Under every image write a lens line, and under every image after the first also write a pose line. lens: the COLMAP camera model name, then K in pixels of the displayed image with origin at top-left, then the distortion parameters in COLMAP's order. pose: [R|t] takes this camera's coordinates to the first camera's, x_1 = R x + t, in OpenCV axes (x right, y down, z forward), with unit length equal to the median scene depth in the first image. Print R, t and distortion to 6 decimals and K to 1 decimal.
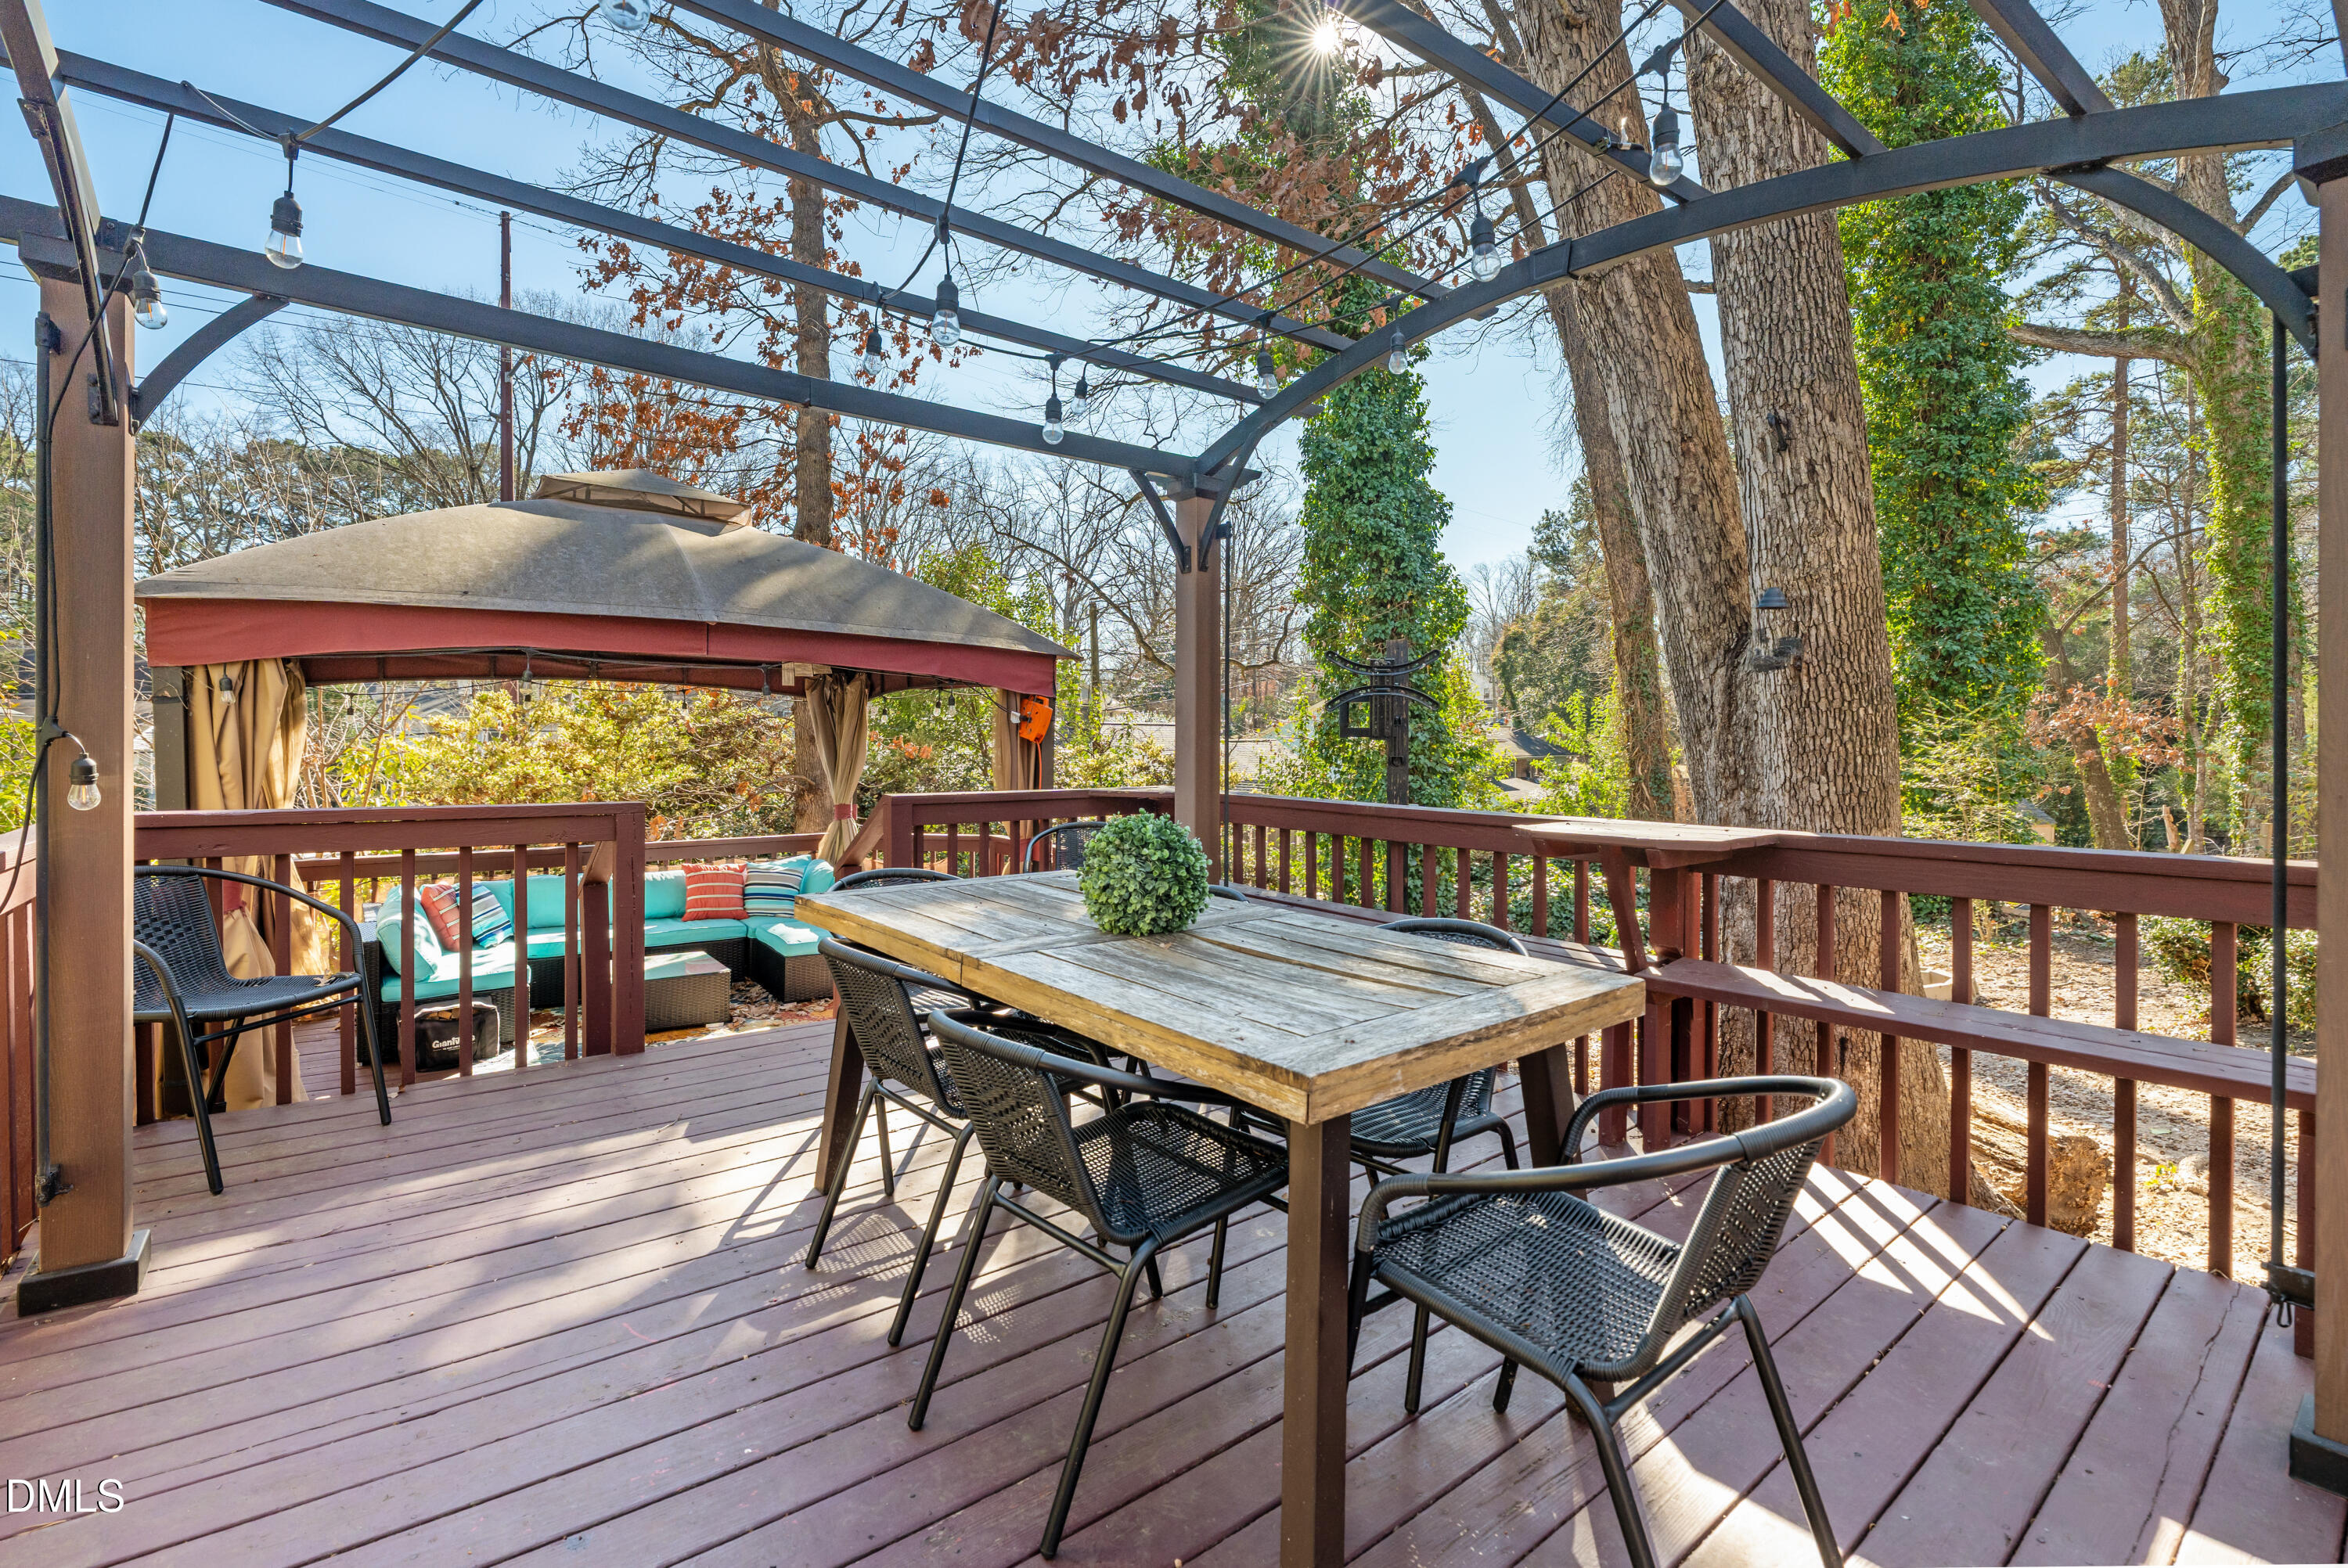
lens RADIAL K [[1057.5, 0, 1172.8], [0, 1057.5, 758.5], [0, 0, 1]] dist [-0.008457, 0.003130]
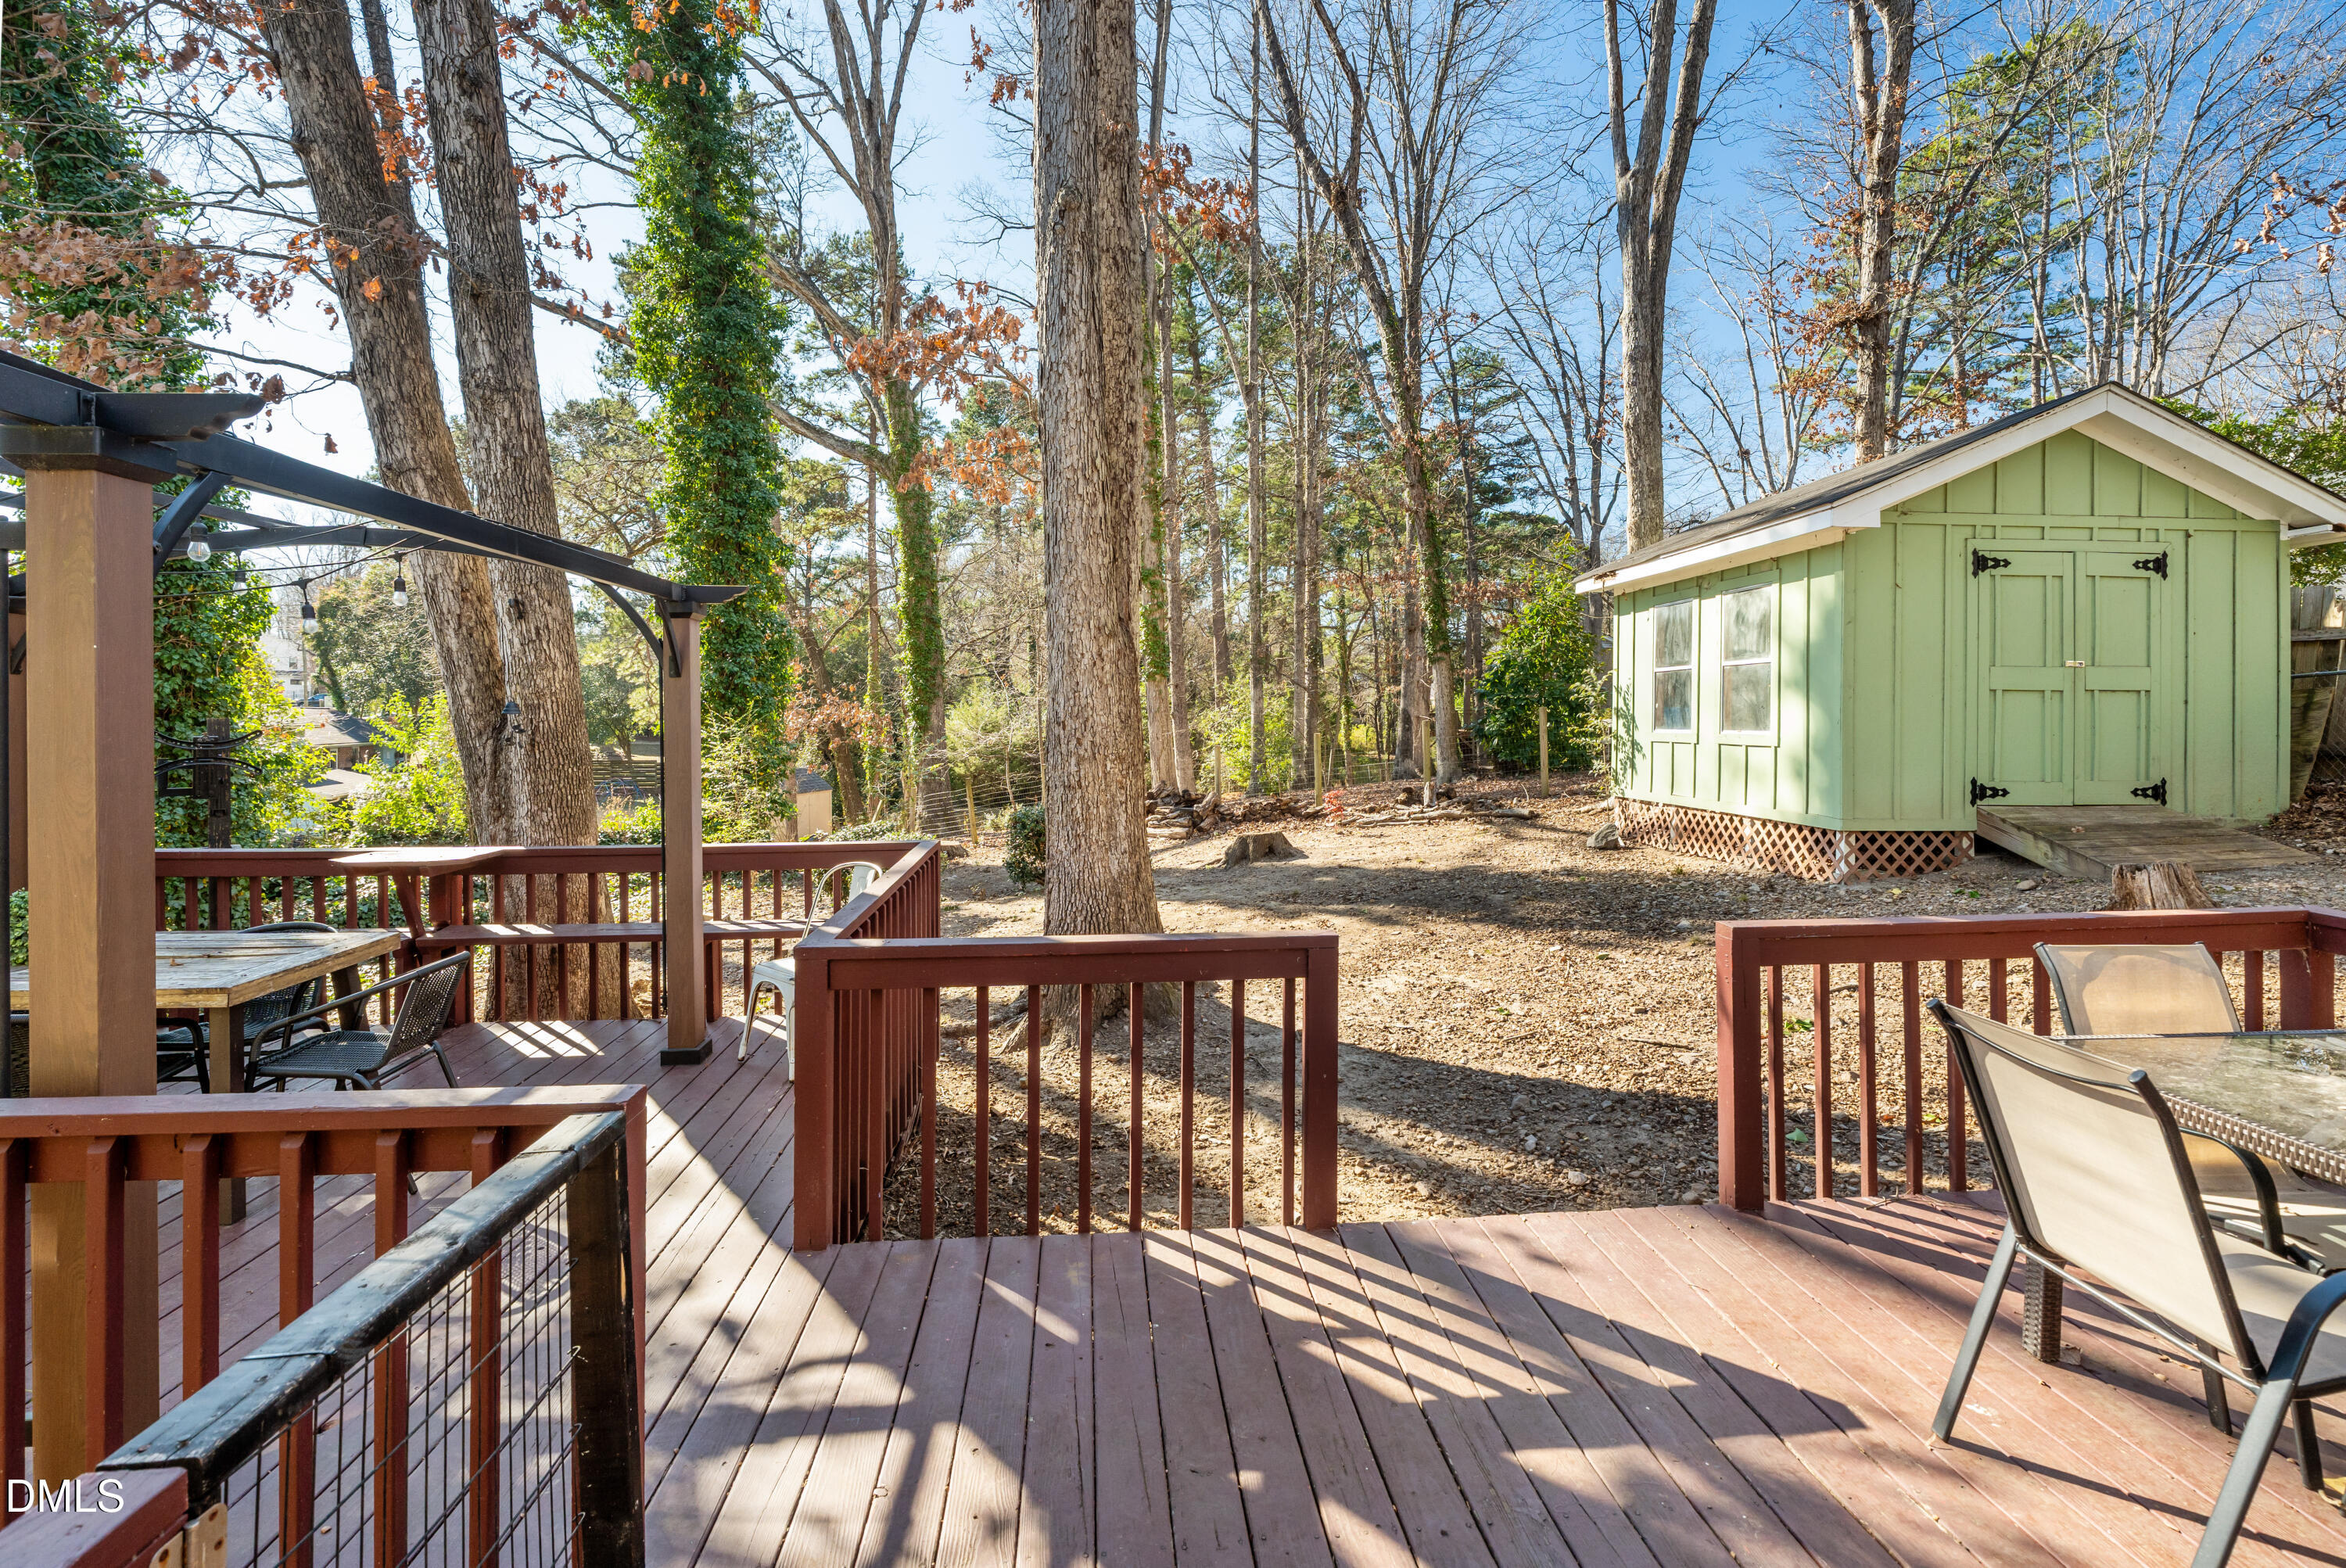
lens RADIAL K [[1056.8, 0, 1178.2], [0, 1056.8, 710.3], [0, 0, 1]] dist [-0.008457, 0.003130]
pose [[0.550608, -0.000747, 0.834764, -0.229407], [0.020306, 0.999716, -0.012499, -0.090020], [-0.834517, 0.023833, 0.550466, -0.730222]]
